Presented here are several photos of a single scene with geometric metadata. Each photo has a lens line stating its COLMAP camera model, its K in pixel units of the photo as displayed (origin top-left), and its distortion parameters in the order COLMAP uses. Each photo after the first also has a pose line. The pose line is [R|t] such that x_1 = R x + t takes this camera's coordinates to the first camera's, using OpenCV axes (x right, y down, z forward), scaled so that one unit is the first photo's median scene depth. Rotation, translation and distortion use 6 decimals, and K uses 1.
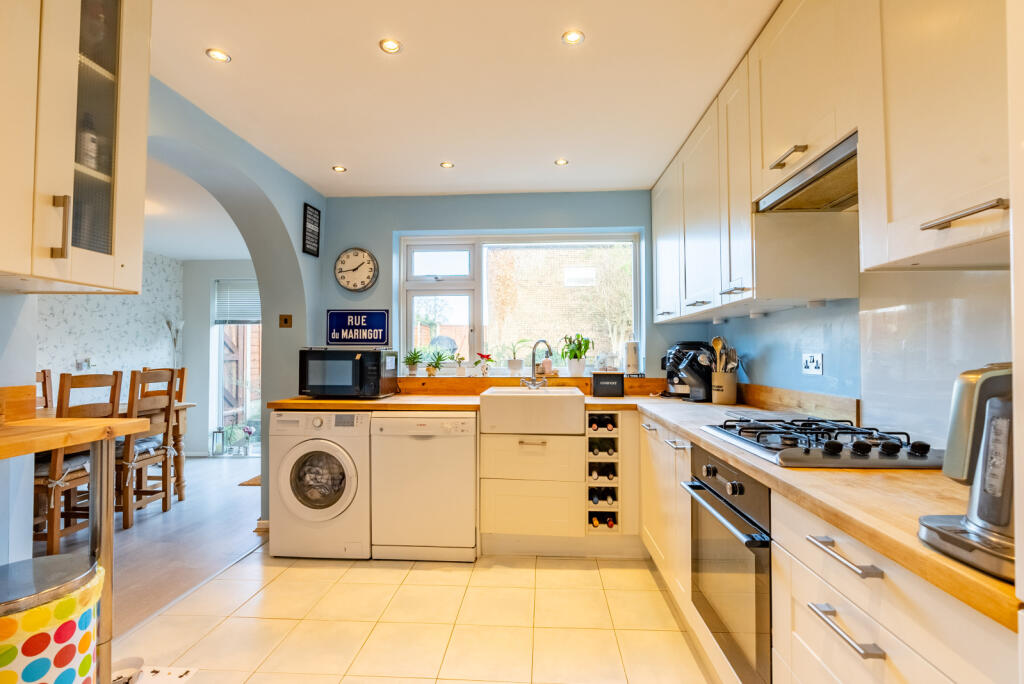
lens RADIAL K [[474.8, 0, 513.2], [0, 474.8, 344.2], [0, 0, 1]] dist [0.000542, 0.000306]
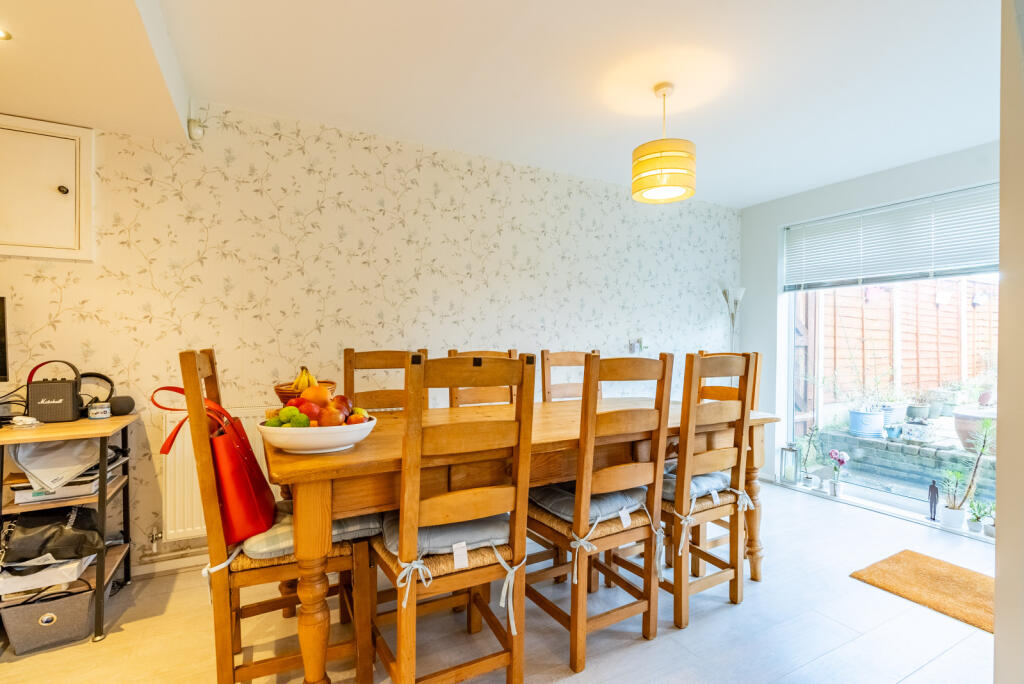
lens RADIAL K [[484.3, 0, 511.7], [0, 484.3, 345.9], [0, 0, 1]] dist [-0.019937, 0.000104]
pose [[0.526450, 0.012465, -0.850115, -0.372879], [0.008510, 0.999765, 0.019929, 0.029314], [0.850164, -0.017726, 0.526220, 0.457620]]
